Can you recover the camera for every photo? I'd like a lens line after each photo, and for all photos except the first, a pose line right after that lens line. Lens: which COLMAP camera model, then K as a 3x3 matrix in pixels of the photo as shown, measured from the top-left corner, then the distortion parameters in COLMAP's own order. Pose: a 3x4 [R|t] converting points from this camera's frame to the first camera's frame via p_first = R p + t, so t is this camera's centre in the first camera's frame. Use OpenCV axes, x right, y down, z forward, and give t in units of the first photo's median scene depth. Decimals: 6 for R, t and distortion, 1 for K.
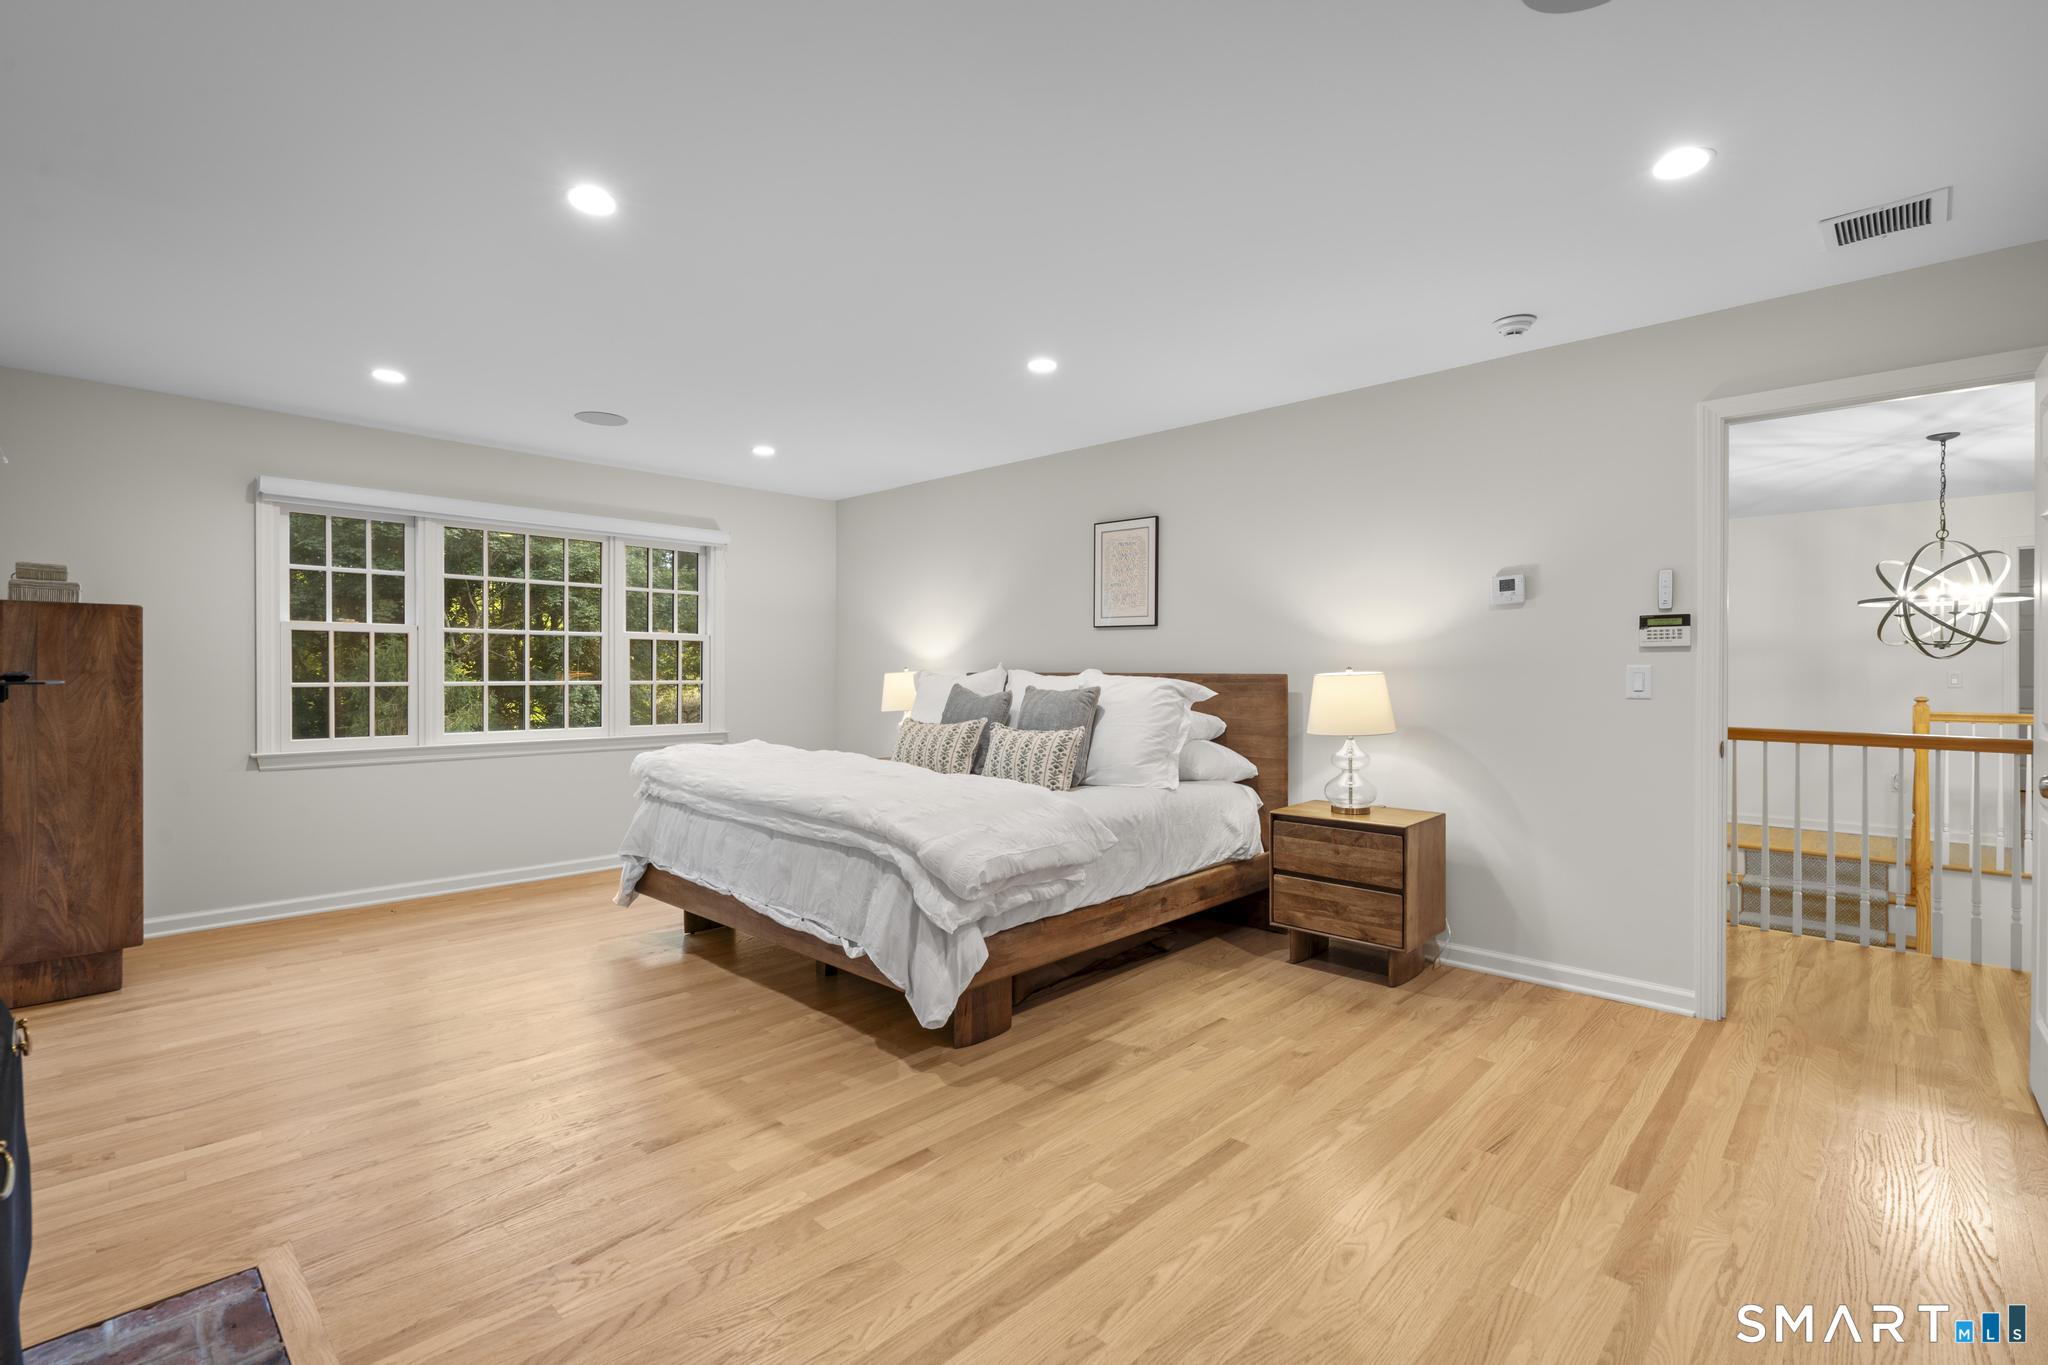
lens RADIAL K [[926.4, 0, 1024.0], [0, 926.4, 682.5], [0, 0, 1]] dist [-0.004061, -0.000035]
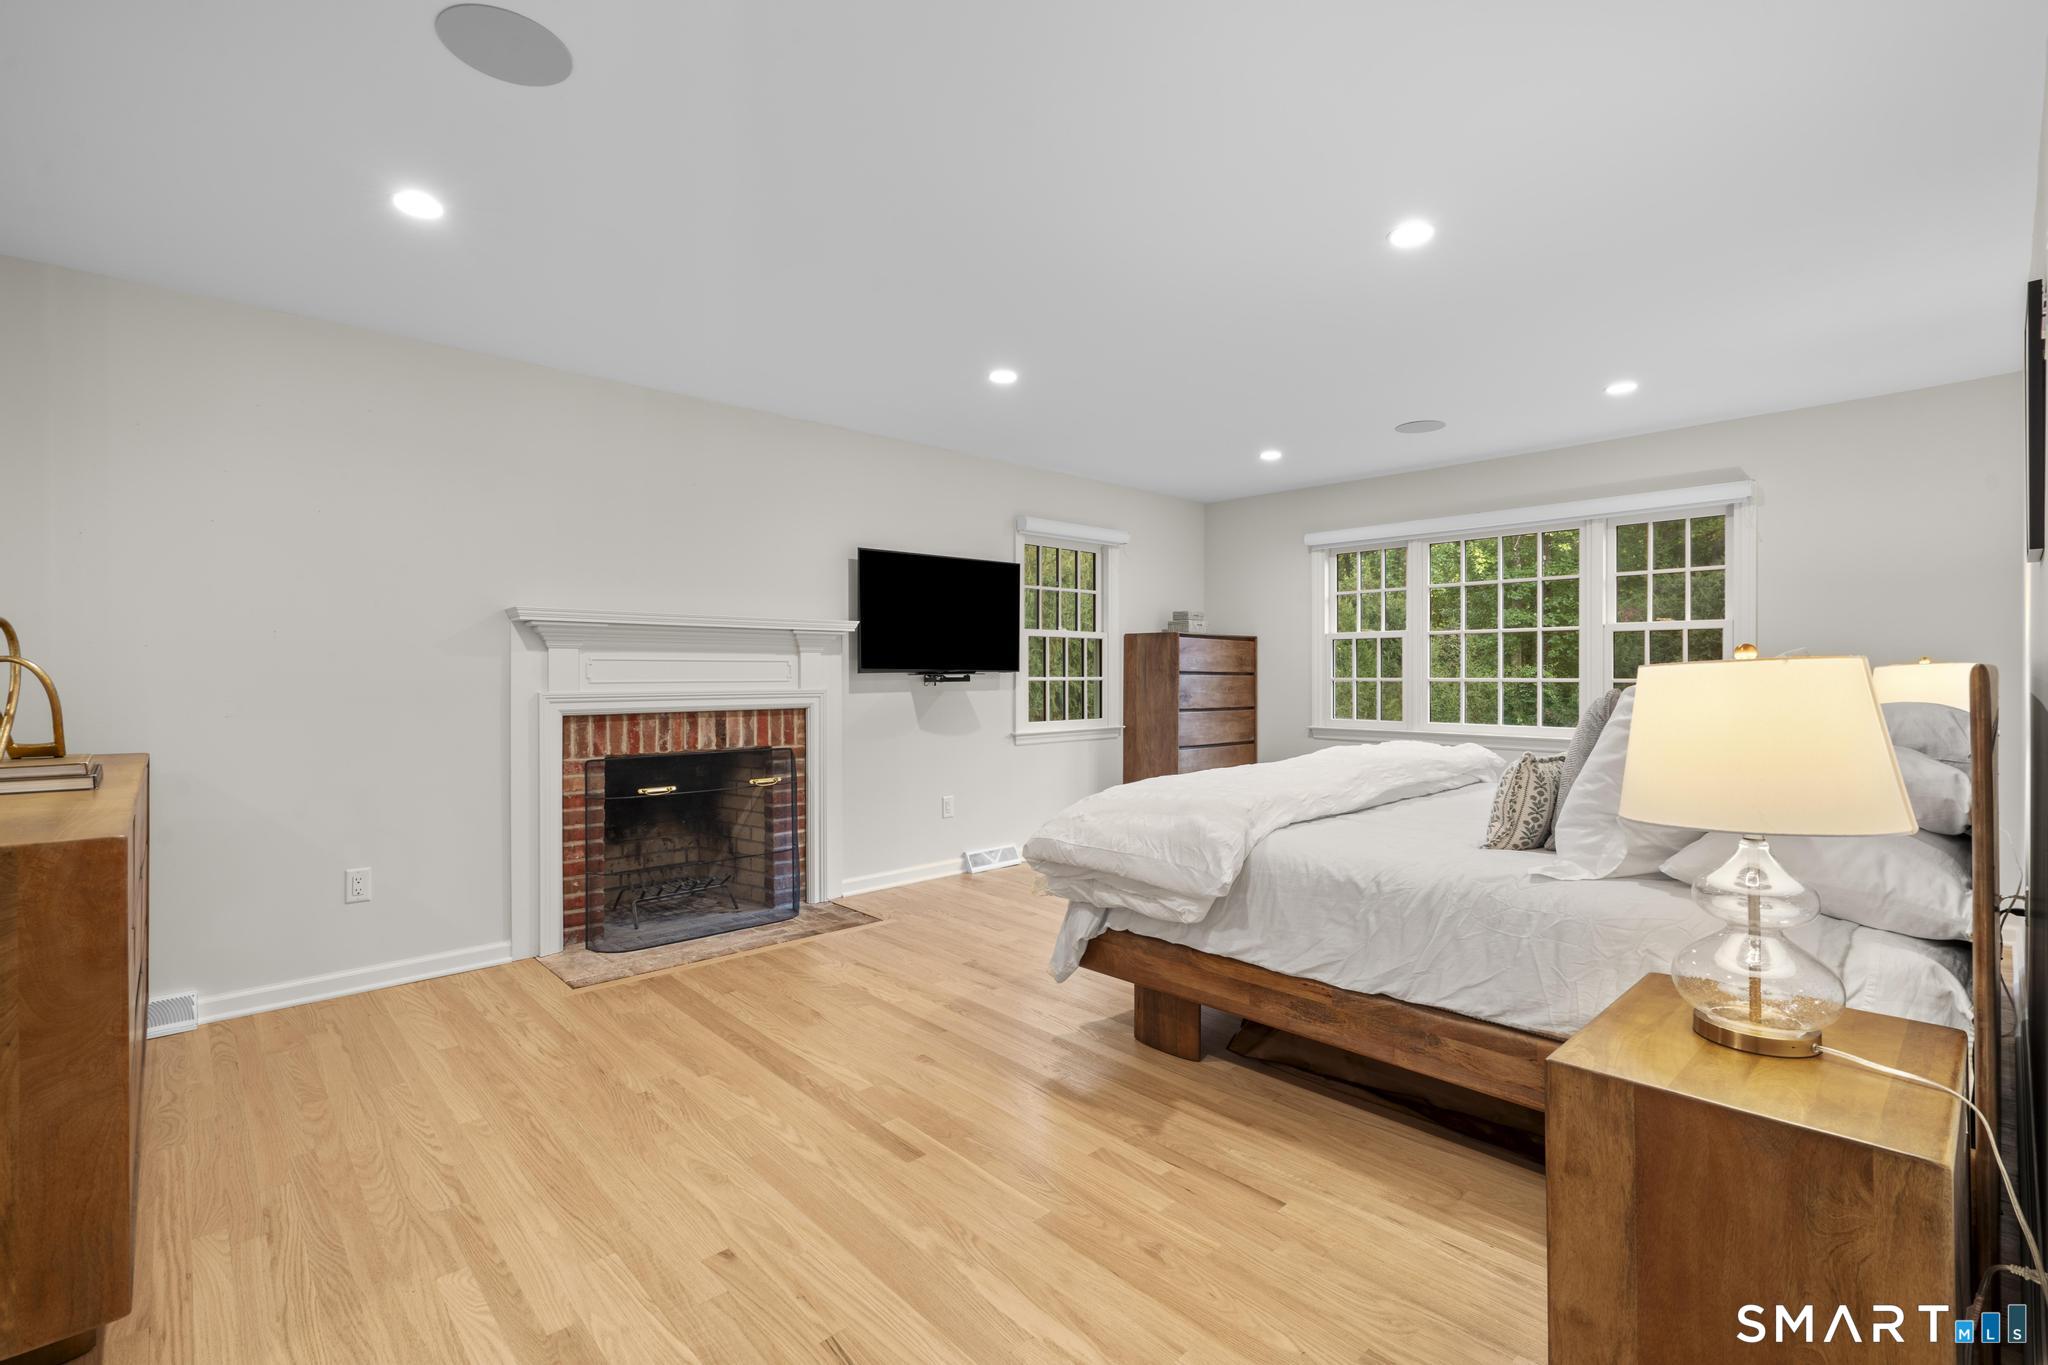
lens RADIAL K [[926.4, 0, 1024.0], [0, 926.4, 682.5], [0, 0, 1]] dist [-0.004061, -0.000035]
pose [[-0.064903, 0.010486, -0.997836, 0.910464], [-0.007489, 0.999912, 0.010995, -0.005417], [0.997863, 0.008187, -0.064819, 0.904873]]
